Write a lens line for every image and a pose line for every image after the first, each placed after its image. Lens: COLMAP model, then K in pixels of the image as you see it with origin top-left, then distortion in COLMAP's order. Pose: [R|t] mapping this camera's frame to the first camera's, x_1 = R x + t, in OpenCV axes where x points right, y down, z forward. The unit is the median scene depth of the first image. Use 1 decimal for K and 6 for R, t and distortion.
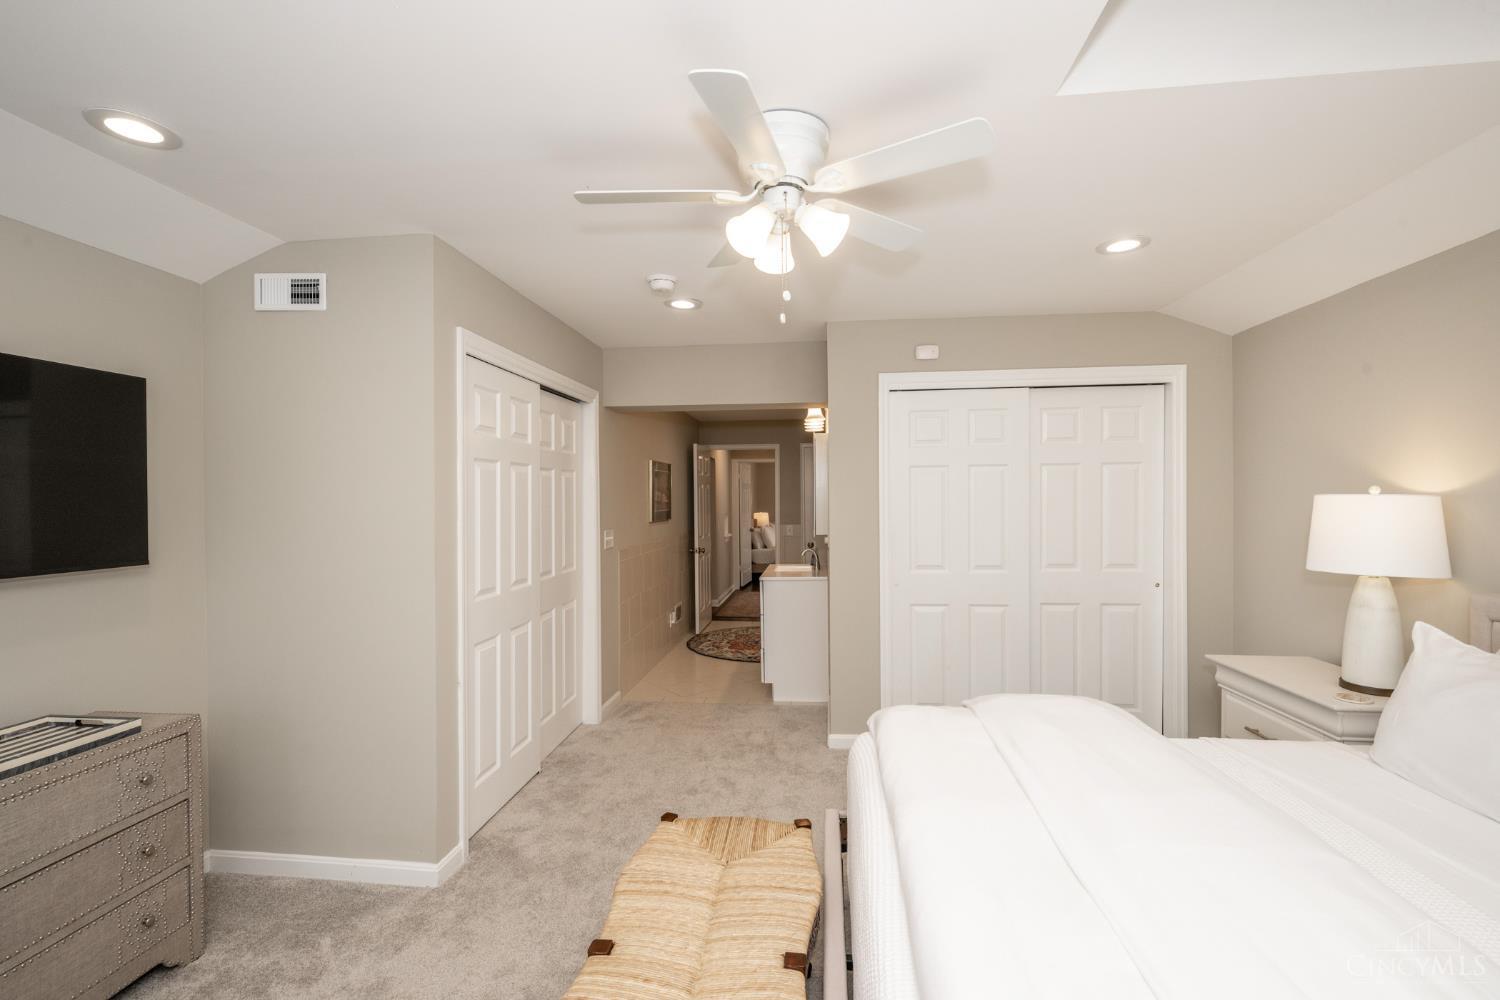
lens RADIAL K [[667.9, 0, 749.9], [0, 667.9, 502.3], [0, 0, 1]] dist [-0.000878, -0.000897]
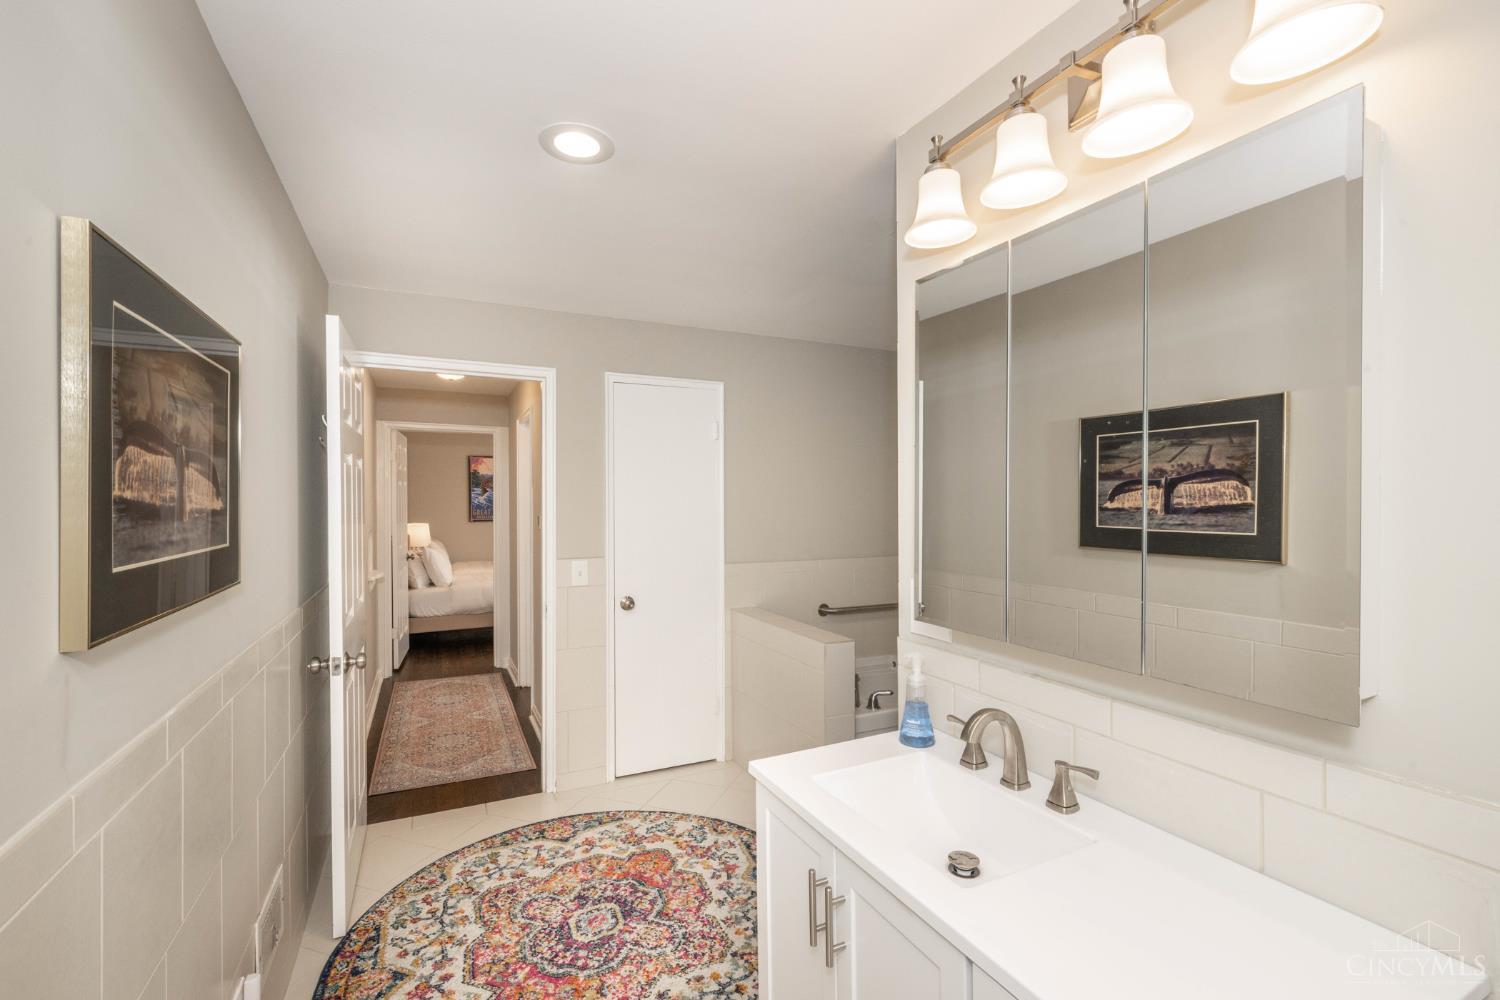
lens RADIAL K [[667.9, 0, 748.1], [0, 667.9, 509.9], [0, 0, 1]] dist [-0.000878, -0.000897]
pose [[0.851765, 0.000306, 0.523923, -0.071866], [-0.003375, 0.999982, 0.004904, -0.000933], [-0.523913, -0.005946, 0.851751, 0.579542]]
